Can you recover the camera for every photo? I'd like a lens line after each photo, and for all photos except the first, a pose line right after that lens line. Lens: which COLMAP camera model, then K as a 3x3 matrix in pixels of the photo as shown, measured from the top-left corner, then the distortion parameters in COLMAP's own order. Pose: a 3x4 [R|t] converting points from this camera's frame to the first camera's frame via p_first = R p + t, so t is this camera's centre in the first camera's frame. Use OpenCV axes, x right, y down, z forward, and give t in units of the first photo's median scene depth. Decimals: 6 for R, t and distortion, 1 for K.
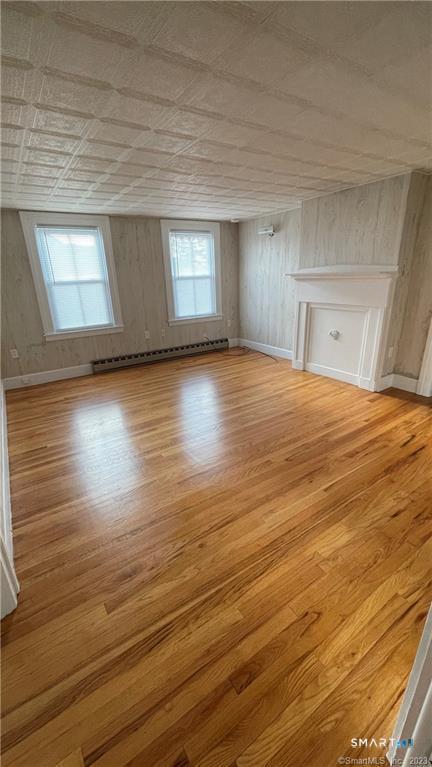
lens RADIAL K [[309.8, 0, 215.8], [0, 309.8, 385.4], [0, 0, 1]] dist [-0.002501, 0.000168]
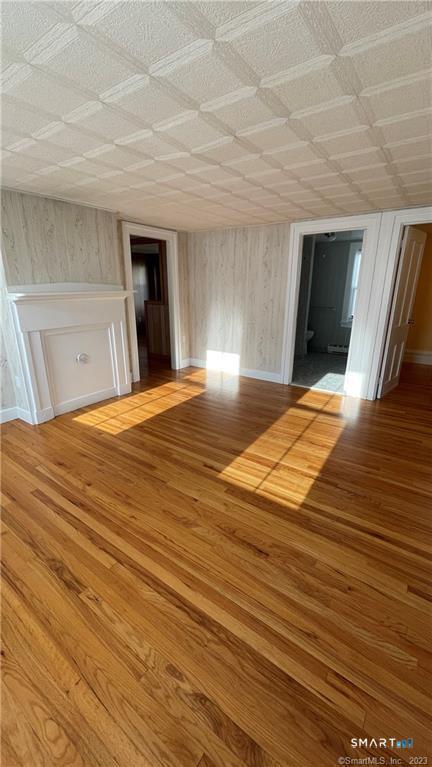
lens RADIAL K [[309.8, 0, 210.2], [0, 309.8, 383.4], [0, 0, 1]] dist [-0.002501, 0.000168]
pose [[-0.337267, -0.251883, 0.907087, -0.586989], [0.337529, 0.867127, 0.366284, -0.308159], [-0.878820, 0.429703, -0.207436, 0.894092]]
